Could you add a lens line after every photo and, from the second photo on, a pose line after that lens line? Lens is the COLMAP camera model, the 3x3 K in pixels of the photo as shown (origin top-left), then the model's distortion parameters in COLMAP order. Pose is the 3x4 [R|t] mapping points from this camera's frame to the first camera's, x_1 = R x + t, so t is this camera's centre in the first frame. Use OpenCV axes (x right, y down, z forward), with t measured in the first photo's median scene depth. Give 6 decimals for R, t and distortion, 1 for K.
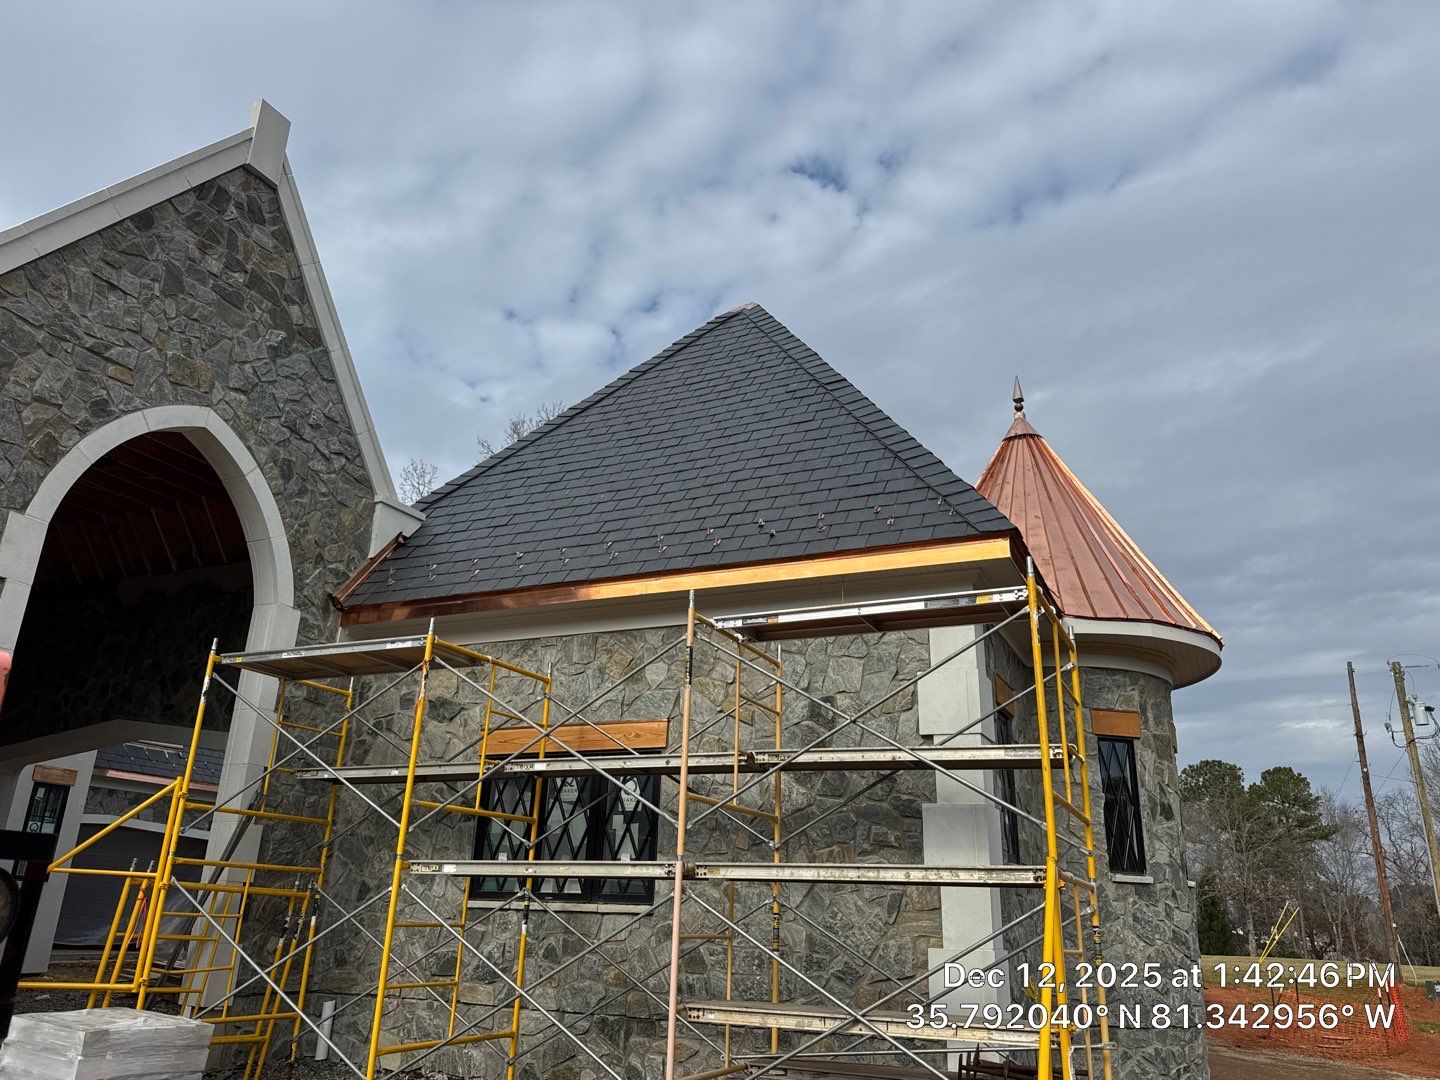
lens RADIAL K [[1062.8, 0, 720.0], [0, 1062.8, 540.0], [0, 0, 1]] dist [0.041186, -0.041032]
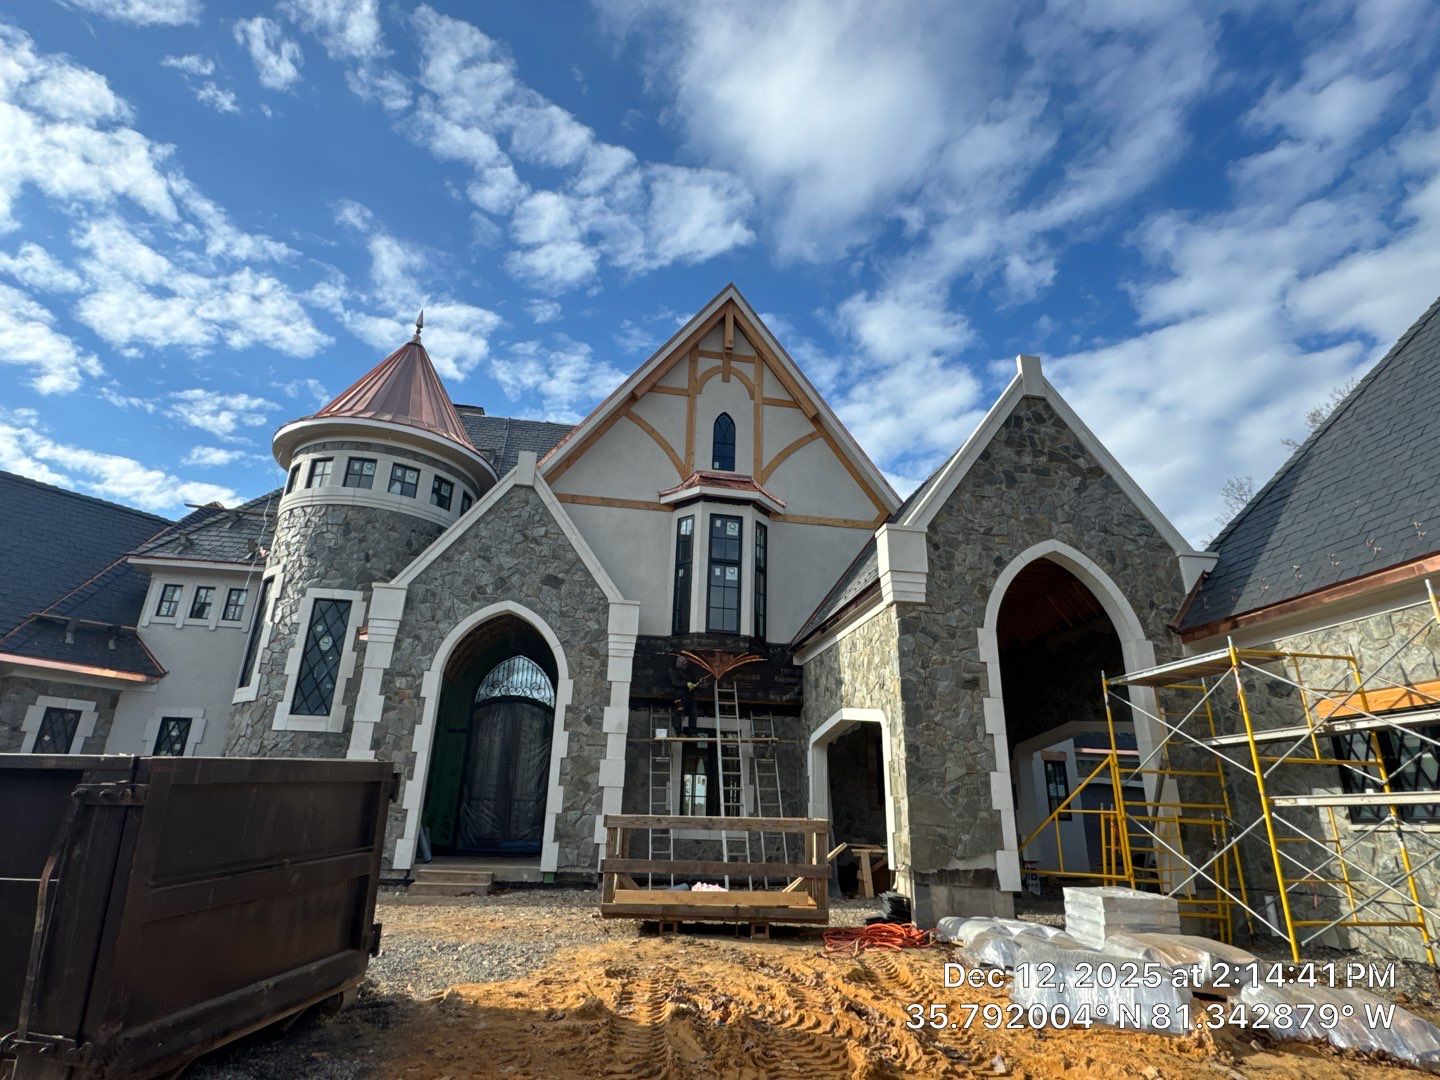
lens RADIAL K [[768.7, 0, 720.0], [0, 768.7, 540.0], [0, 0, 1]] dist [0.000622, 0.000149]
pose [[0.574912, -0.305156, -0.759181, 0.150712], [0.272850, 0.946242, -0.173722, -0.051935], [0.771381, -0.107268, 0.627267, -0.186036]]
